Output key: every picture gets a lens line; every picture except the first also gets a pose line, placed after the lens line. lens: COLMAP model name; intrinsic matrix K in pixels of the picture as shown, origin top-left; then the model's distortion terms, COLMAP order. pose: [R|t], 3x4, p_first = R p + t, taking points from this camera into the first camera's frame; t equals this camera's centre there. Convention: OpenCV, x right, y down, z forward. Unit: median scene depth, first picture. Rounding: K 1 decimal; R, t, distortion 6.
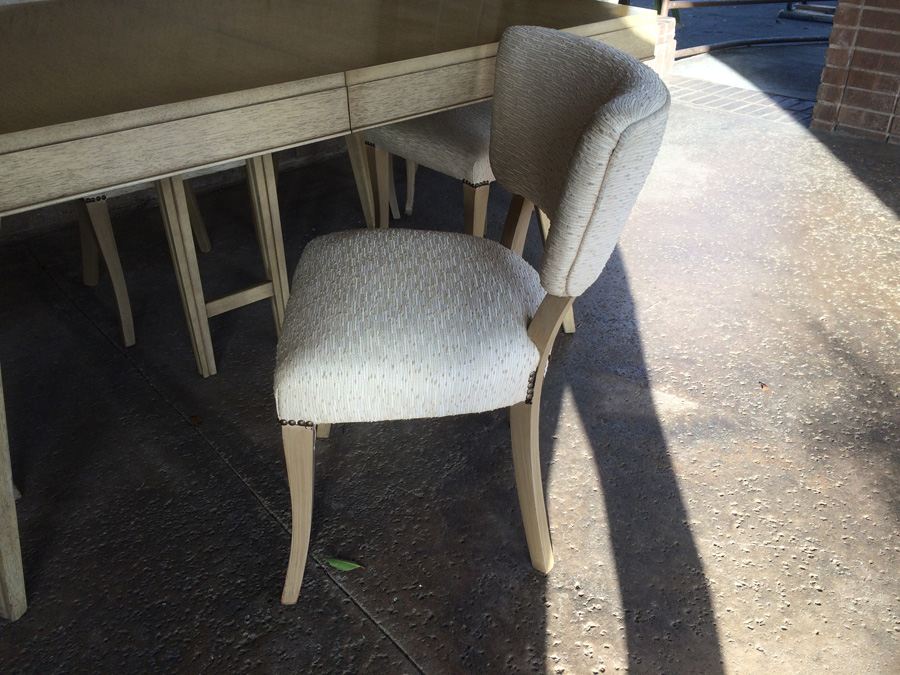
lens RADIAL K [[765.1, 0, 451.9], [0, 765.1, 336.1], [0, 0, 1]] dist [0.079959, -0.104585]
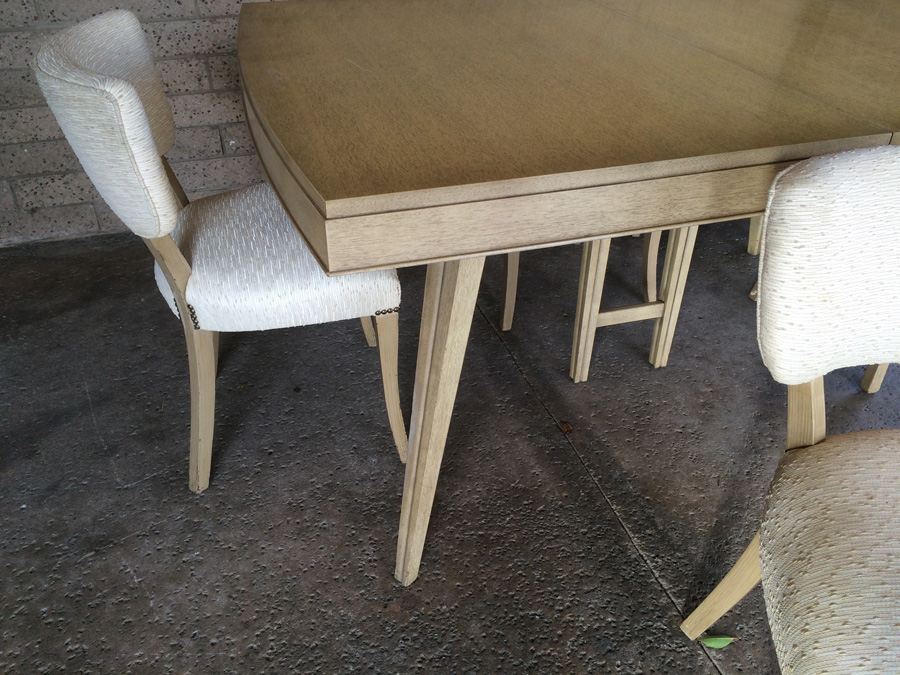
lens RADIAL K [[765.1, 0, 450.7], [0, 765.1, 336.0], [0, 0, 1]] dist [0.079959, -0.104585]
pose [[0.920444, 0.234843, -0.312461, -0.208069], [-0.220055, 0.972008, 0.082318, -0.062127], [0.323046, -0.007010, 0.946357, 0.002743]]
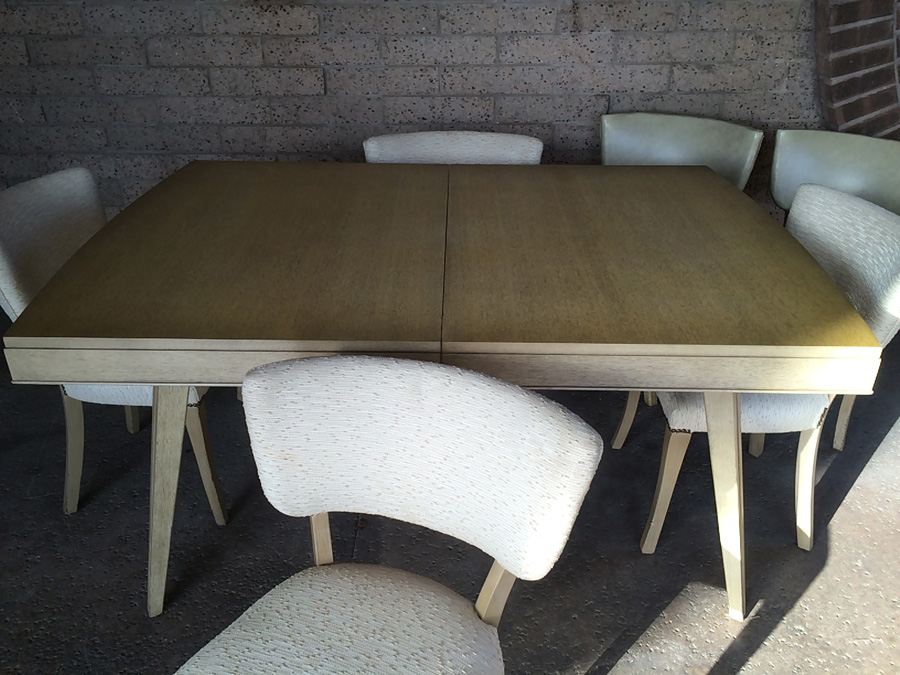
lens RADIAL K [[765.1, 0, 454.5], [0, 765.1, 335.2], [0, 0, 1]] dist [0.079959, -0.104585]
pose [[0.758125, 0.332732, -0.560835, 0.395961], [-0.356506, 0.931608, 0.070786, -0.338269], [0.546031, 0.146277, 0.824896, 0.049579]]
